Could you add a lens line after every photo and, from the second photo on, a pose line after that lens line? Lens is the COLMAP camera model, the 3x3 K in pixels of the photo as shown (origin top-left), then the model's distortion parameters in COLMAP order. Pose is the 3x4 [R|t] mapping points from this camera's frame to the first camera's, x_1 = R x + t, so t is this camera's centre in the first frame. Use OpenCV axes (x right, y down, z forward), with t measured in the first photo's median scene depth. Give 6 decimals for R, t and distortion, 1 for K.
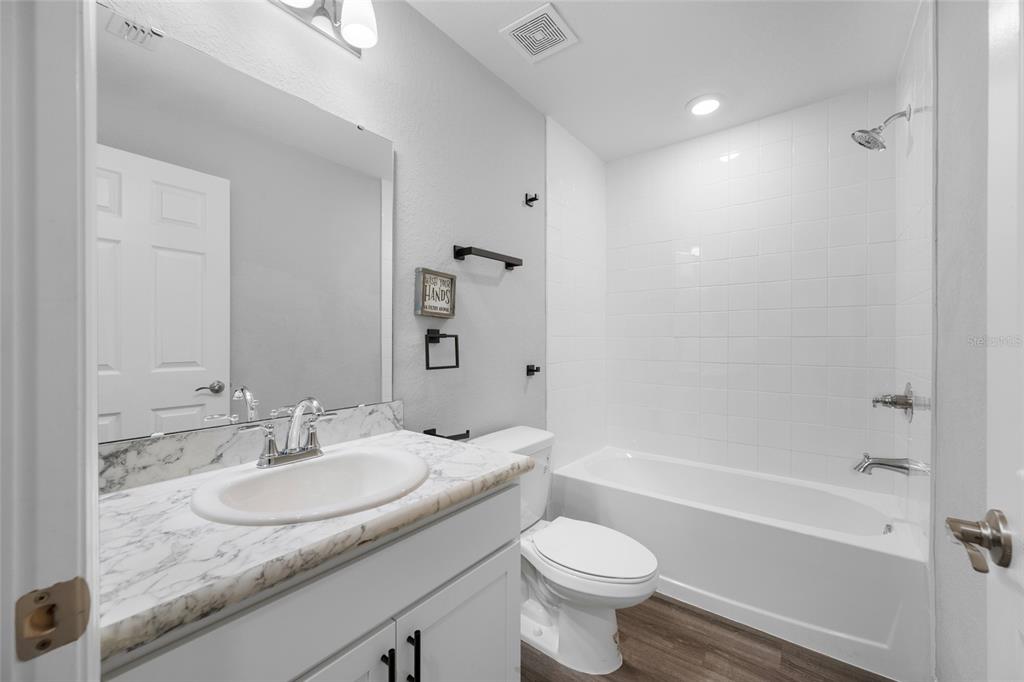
lens RADIAL K [[400.0, 0, 512.5], [0, 400.0, 344.0], [0, 0, 1]] dist [0.000904, 0.000136]
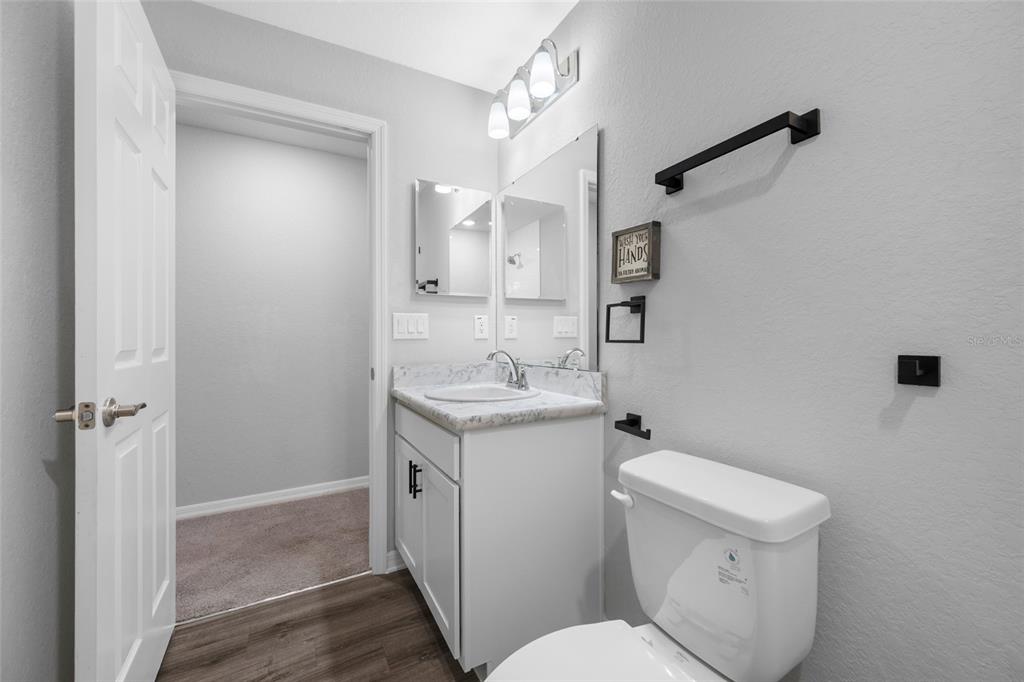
lens RADIAL K [[400.0, 0, 511.1], [0, 400.0, 338.6], [0, 0, 1]] dist [0.000904, 0.000136]
pose [[-0.397919, 0.002043, -0.917418, 0.687109], [-0.000673, 0.999997, 0.002518, 0.050154], [0.917420, 0.001619, -0.397917, 1.106178]]
